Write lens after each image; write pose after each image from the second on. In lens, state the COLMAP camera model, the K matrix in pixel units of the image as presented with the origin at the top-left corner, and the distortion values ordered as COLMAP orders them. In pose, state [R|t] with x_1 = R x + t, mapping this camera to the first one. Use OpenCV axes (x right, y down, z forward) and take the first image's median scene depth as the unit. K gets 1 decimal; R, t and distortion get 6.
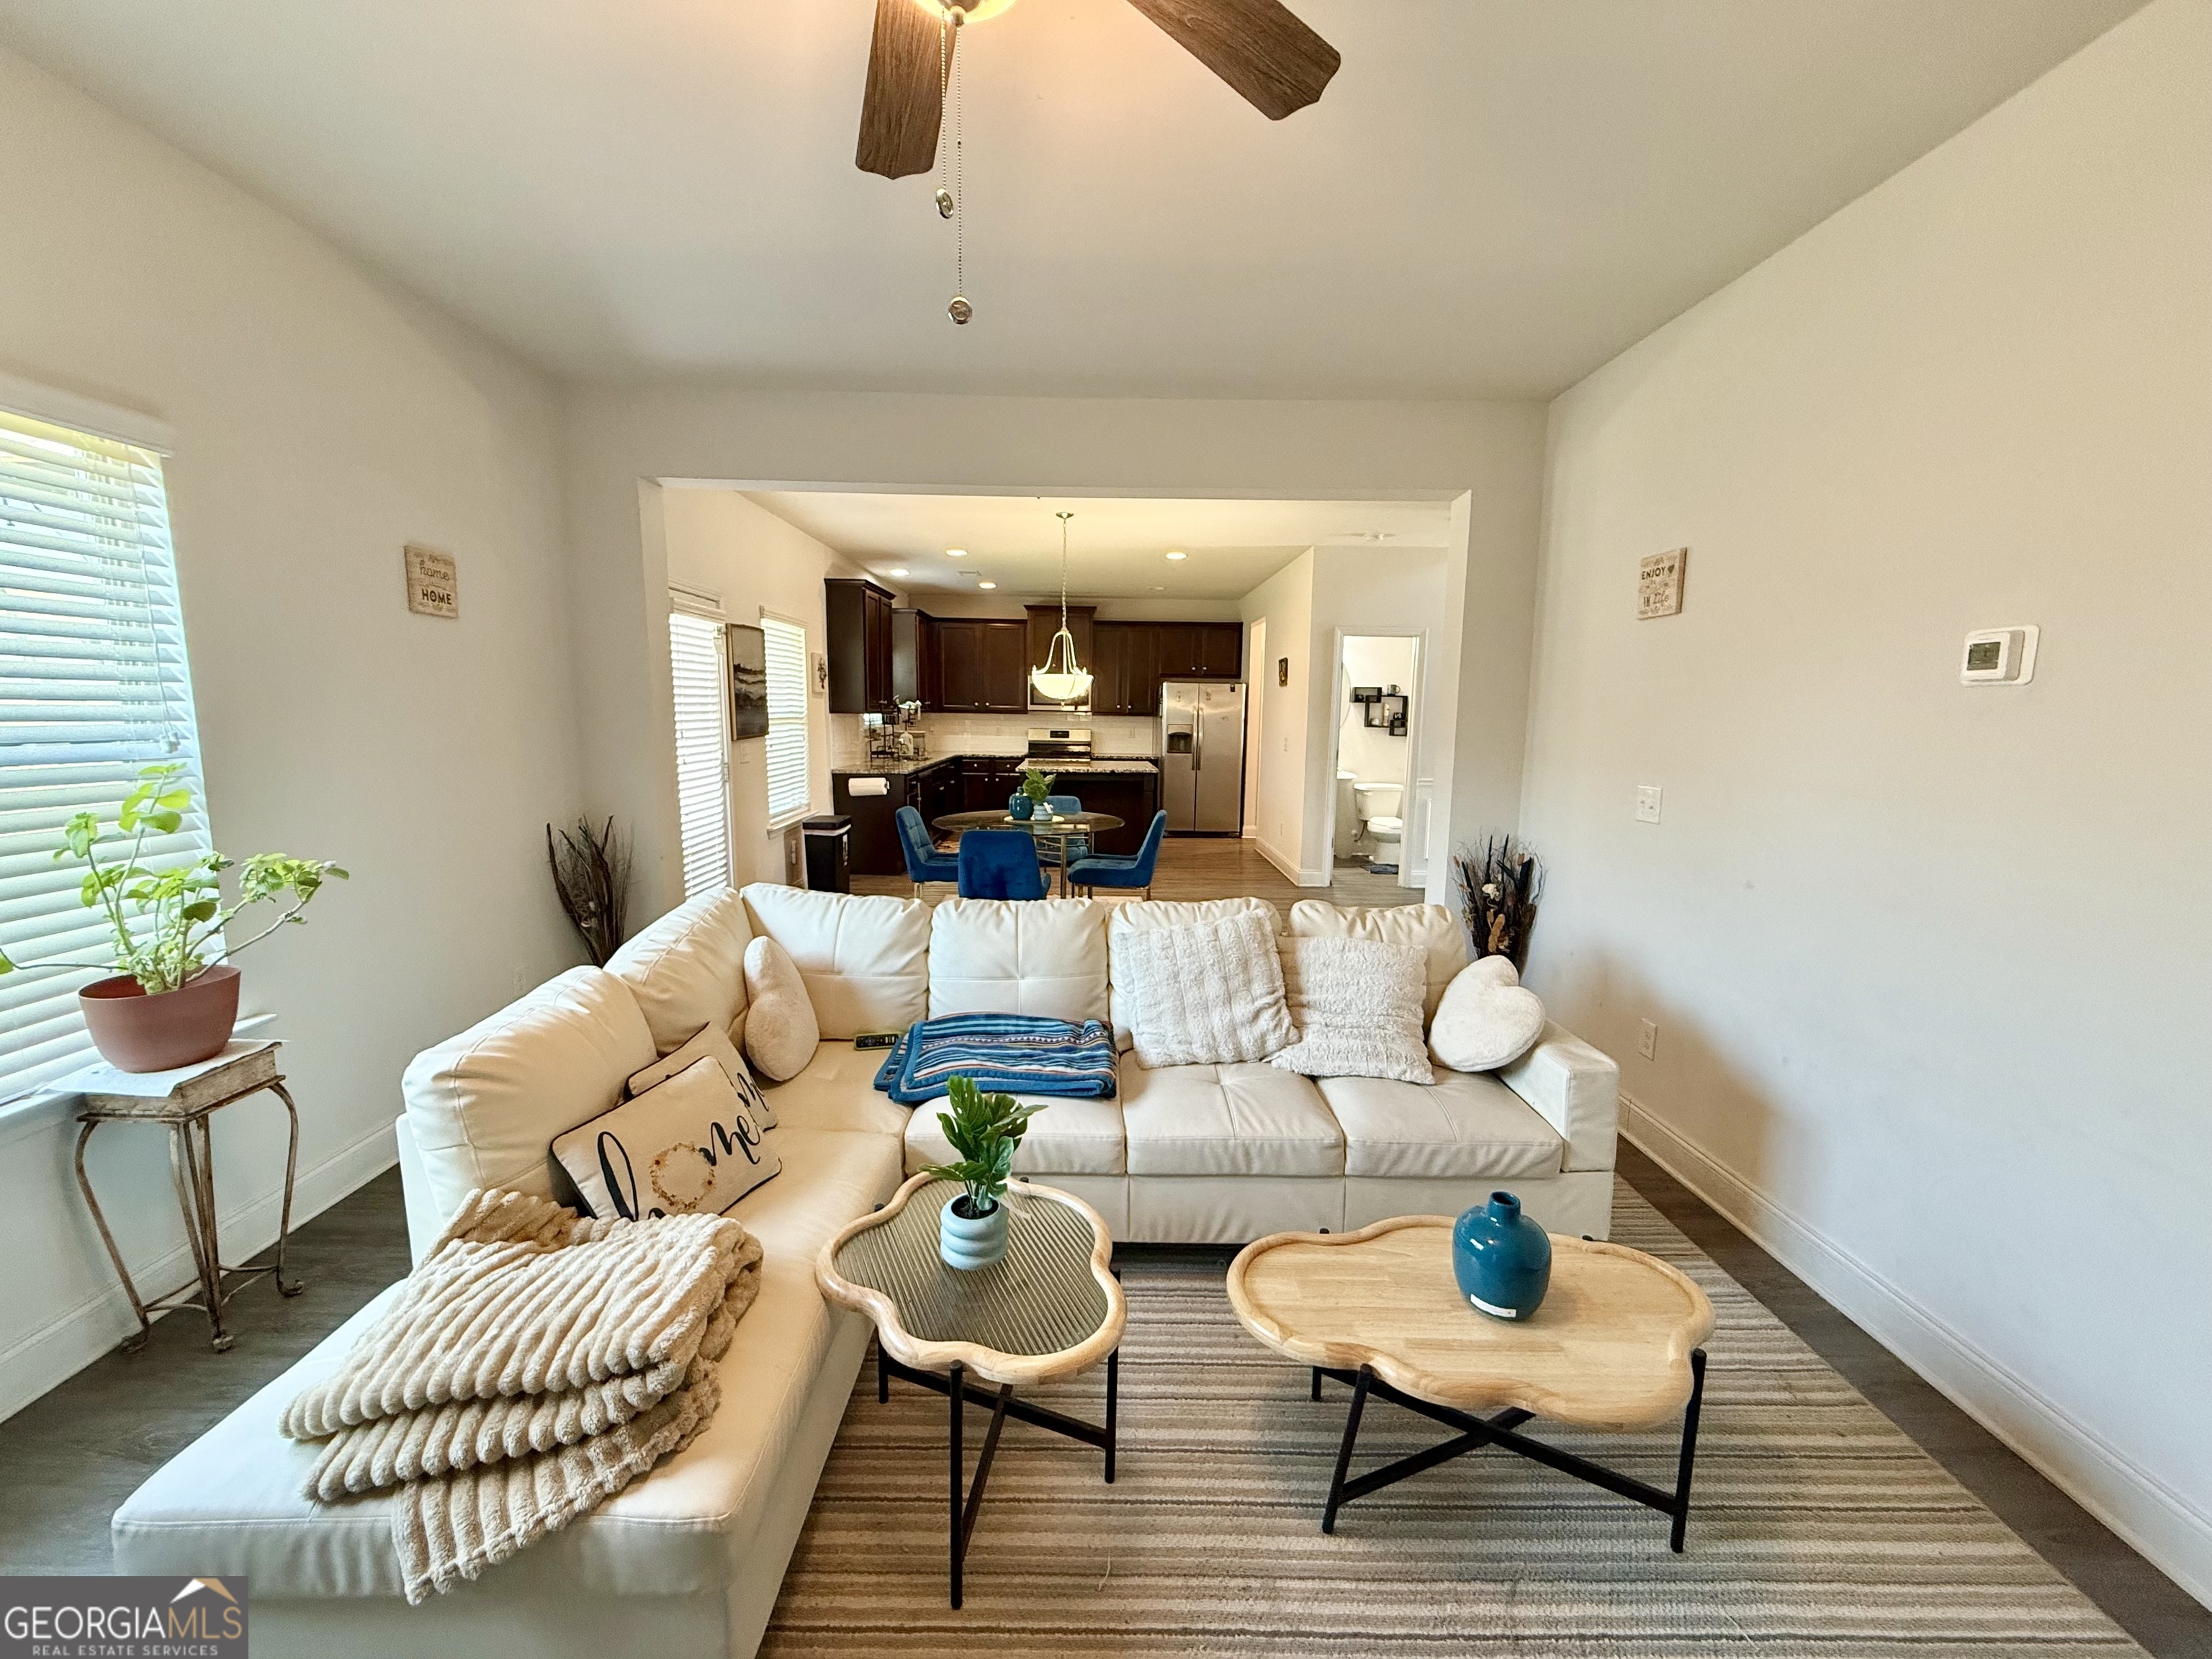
lens RADIAL K [[877.3, 0, 1098.1], [0, 877.3, 829.1], [0, 0, 1]] dist [-0.000997, 0.000201]
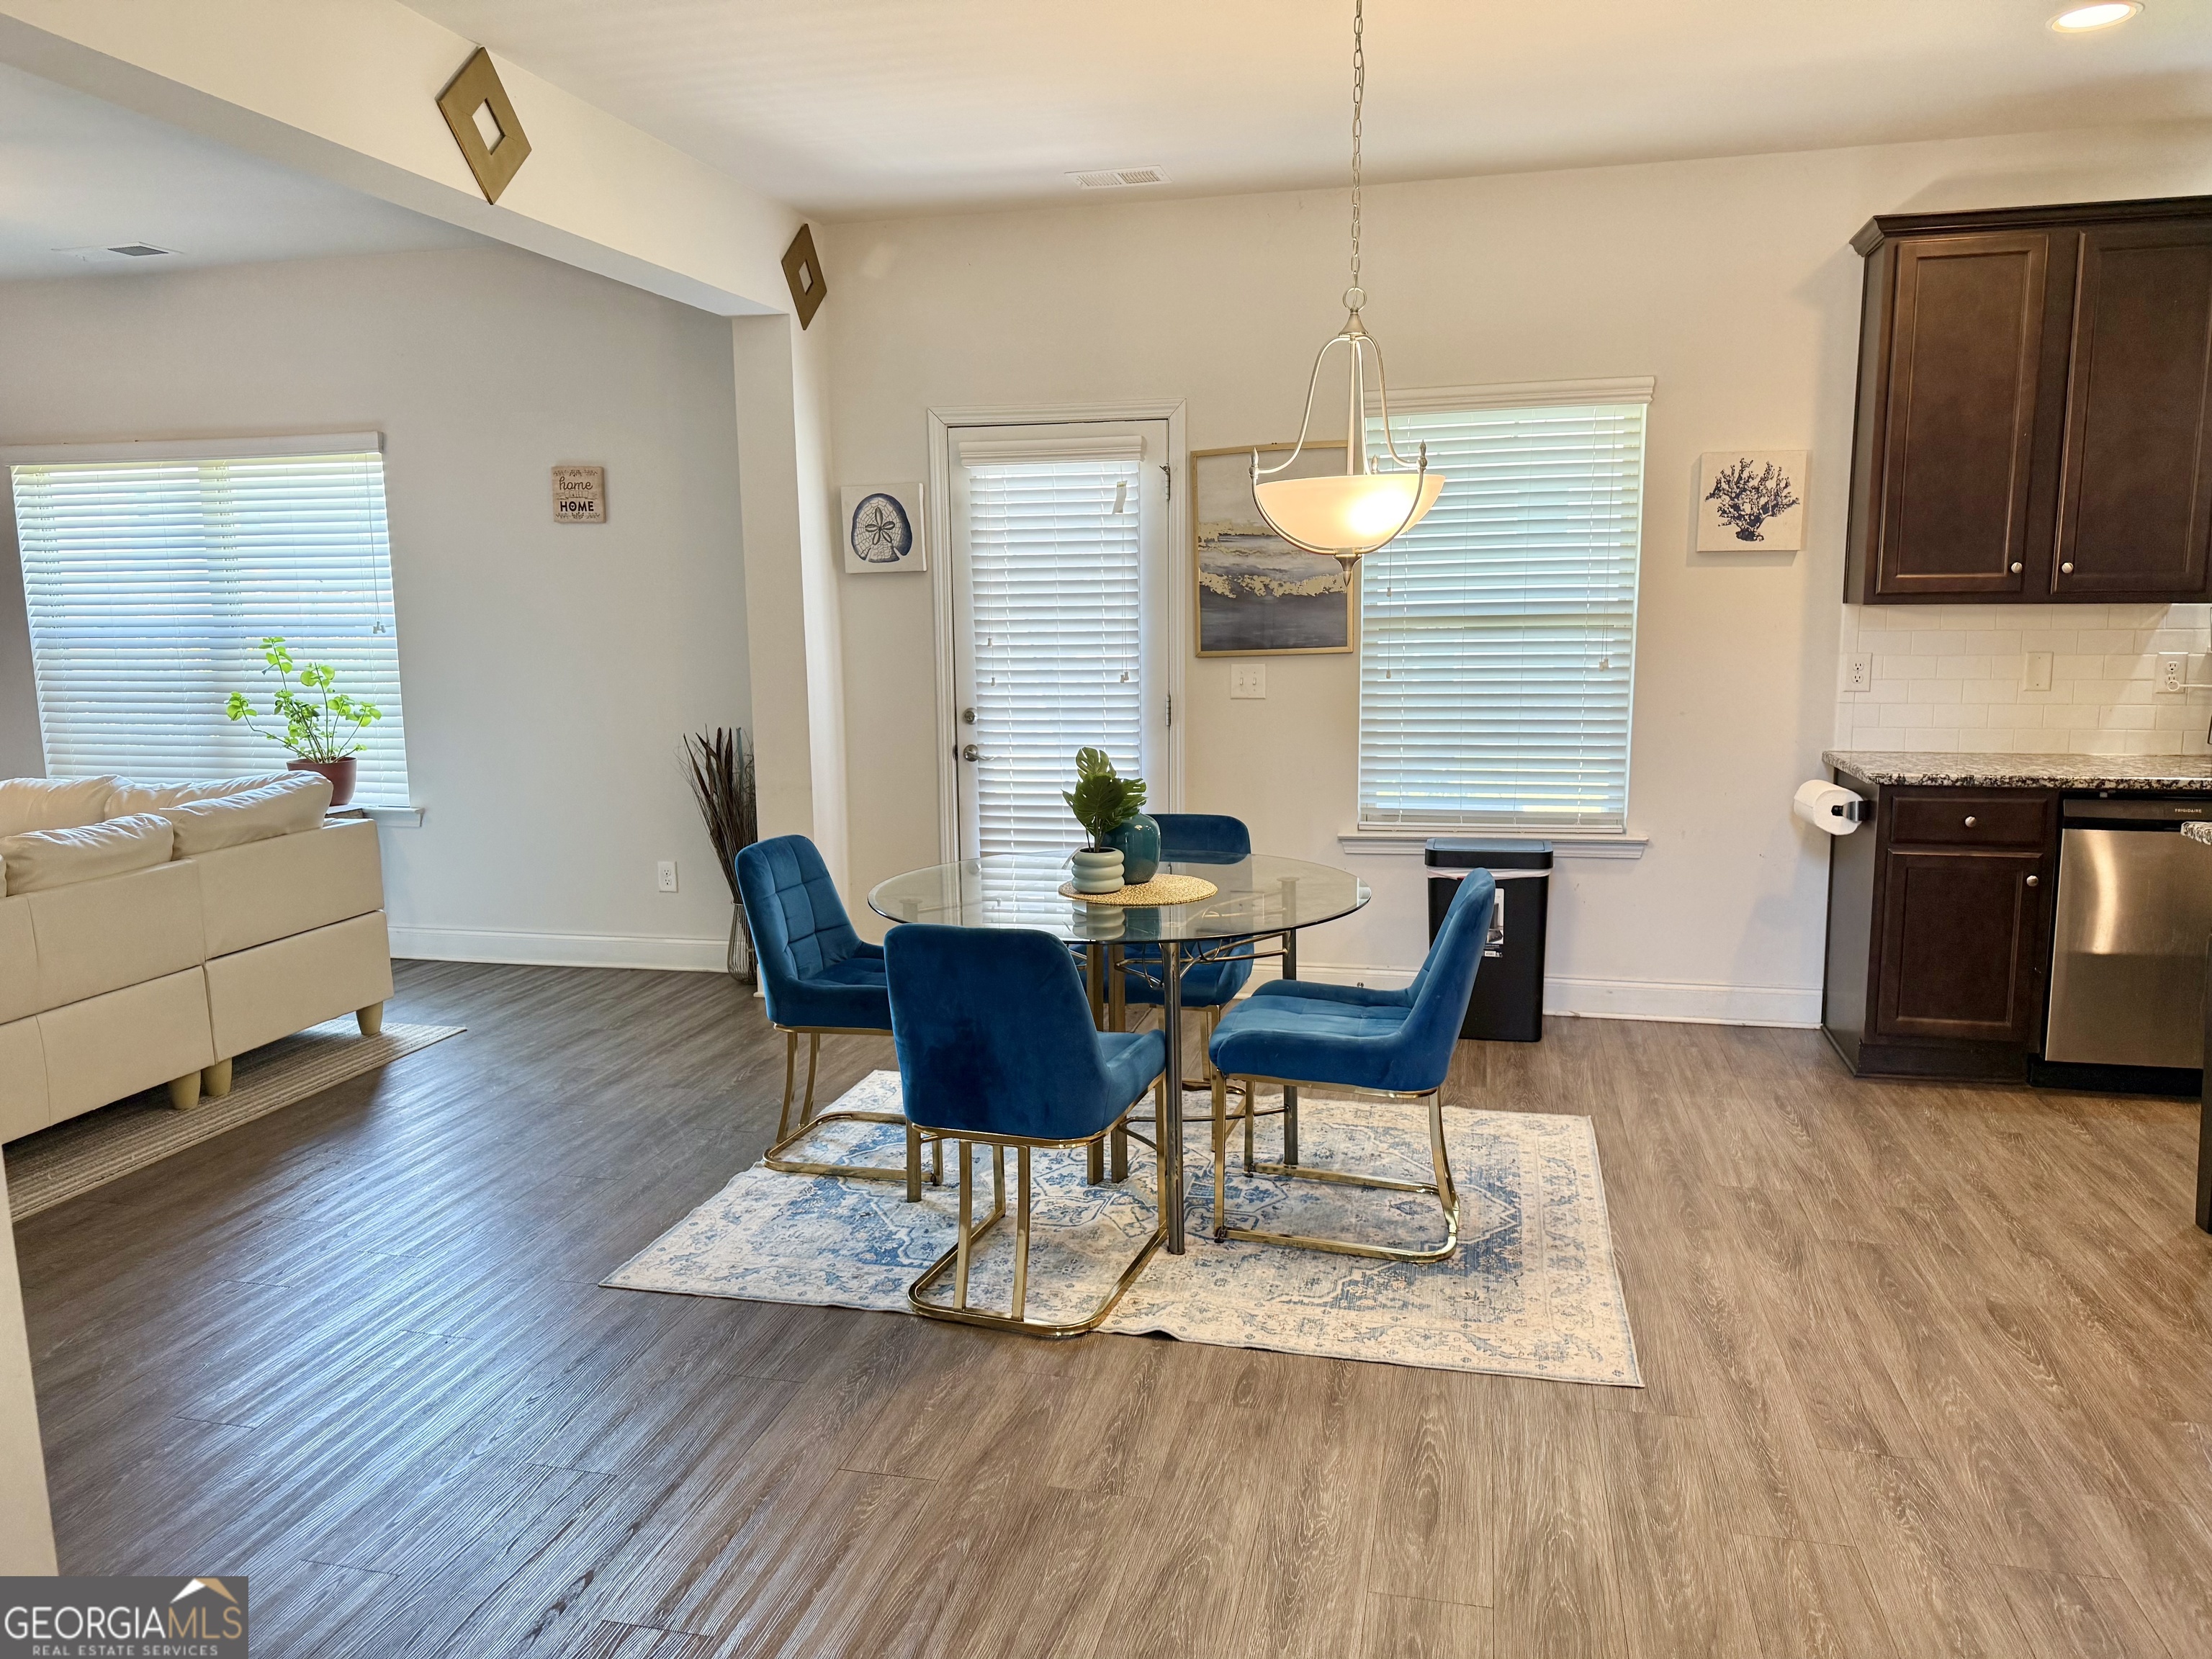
lens RADIAL K [[1578.1, 0, 1110.9], [0, 1578.1, 839.7], [0, 0, 1]] dist [0.041989, -0.008410]
pose [[-0.251823, 0.138410, -0.957825, 0.311997], [-0.122156, 0.977258, 0.173334, -0.082775], [0.960033, 0.160654, -0.229188, 0.636945]]
